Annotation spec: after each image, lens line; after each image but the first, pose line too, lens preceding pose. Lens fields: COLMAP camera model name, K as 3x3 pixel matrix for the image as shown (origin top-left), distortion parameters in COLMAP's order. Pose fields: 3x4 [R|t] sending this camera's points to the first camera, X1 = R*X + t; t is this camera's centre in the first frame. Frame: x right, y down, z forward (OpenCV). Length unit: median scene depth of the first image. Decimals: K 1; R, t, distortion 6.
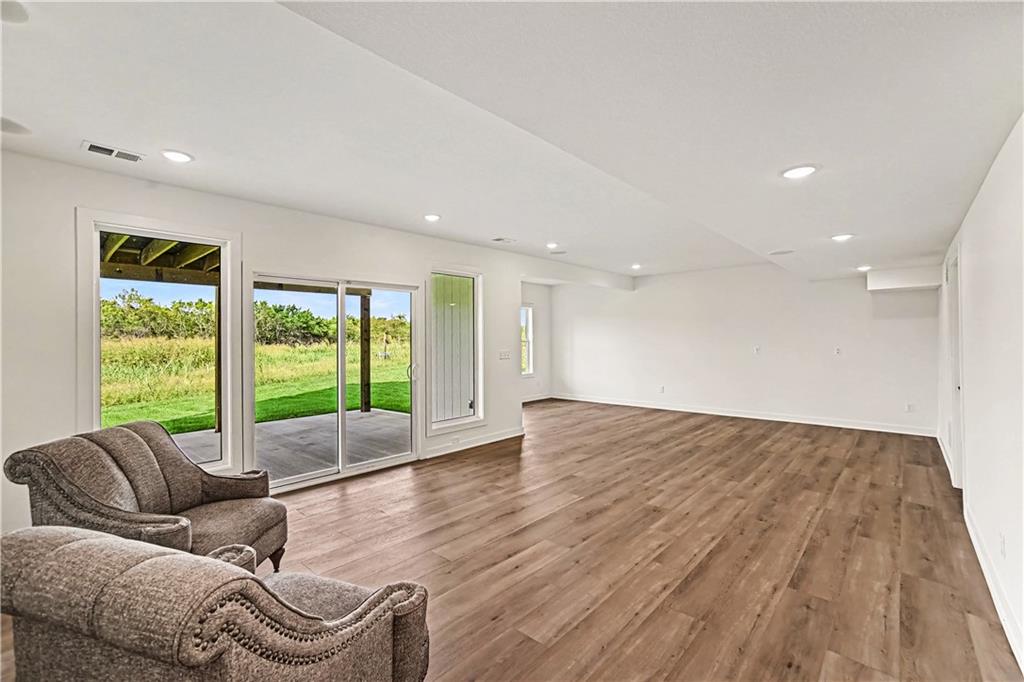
lens RADIAL K [[428.4, 0, 512.0], [0, 428.4, 341.0], [0, 0, 1]] dist [0.000093, -0.000109]
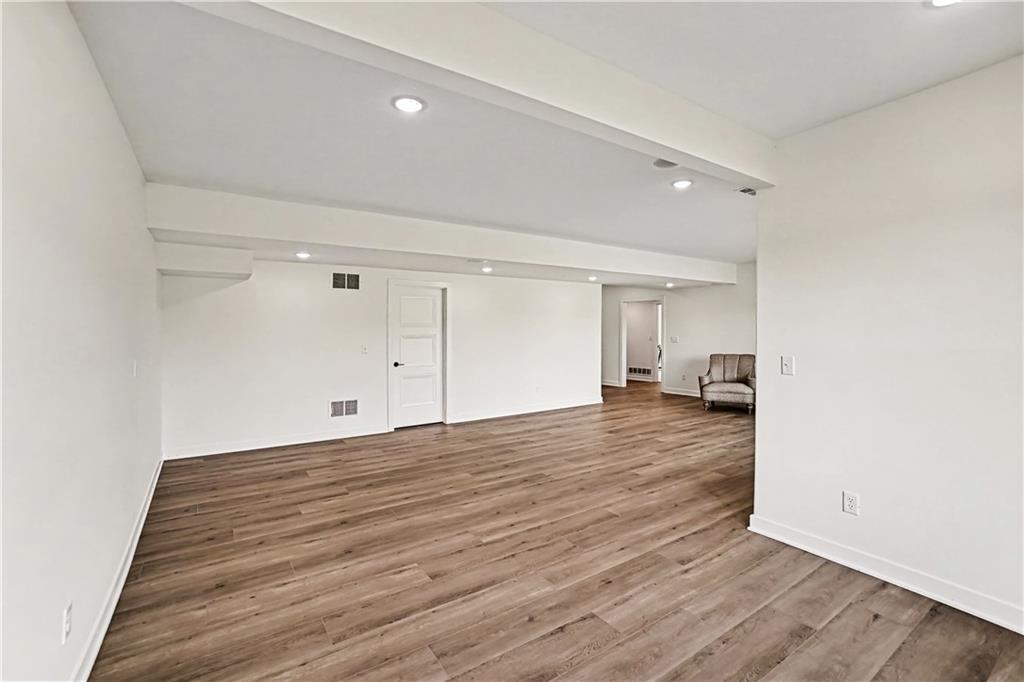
lens RADIAL K [[443.0, 0, 512.0], [0, 443.0, 341.0], [0, 0, 1]] dist [-0.002901, -0.000134]
pose [[-0.970106, 0.001332, 0.242680, 0.274855], [0.006349, 0.999782, 0.019895, -0.000763], [-0.242600, 0.020841, -0.969902, 2.580580]]
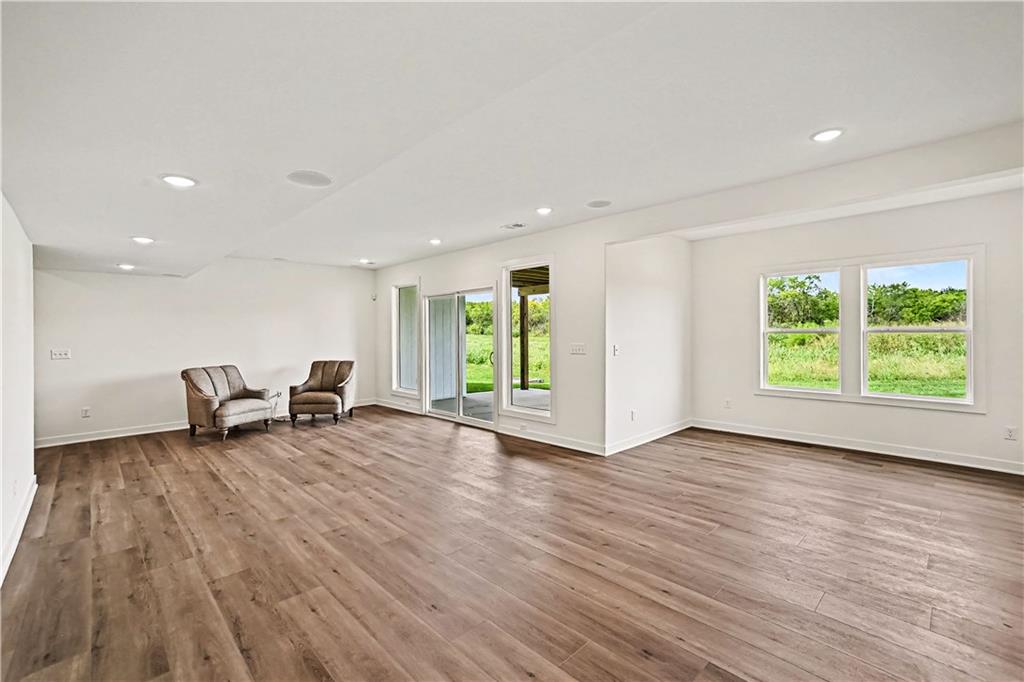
lens RADIAL K [[455.9, 0, 516.8], [0, 455.9, 334.9], [0, 0, 1]] dist [-0.000241, 0.000539]
pose [[-0.071115, 0.010743, -0.997410, 1.396928], [0.012596, 0.999872, 0.009872, -0.006099], [0.997389, -0.011862, -0.071241, 1.529301]]
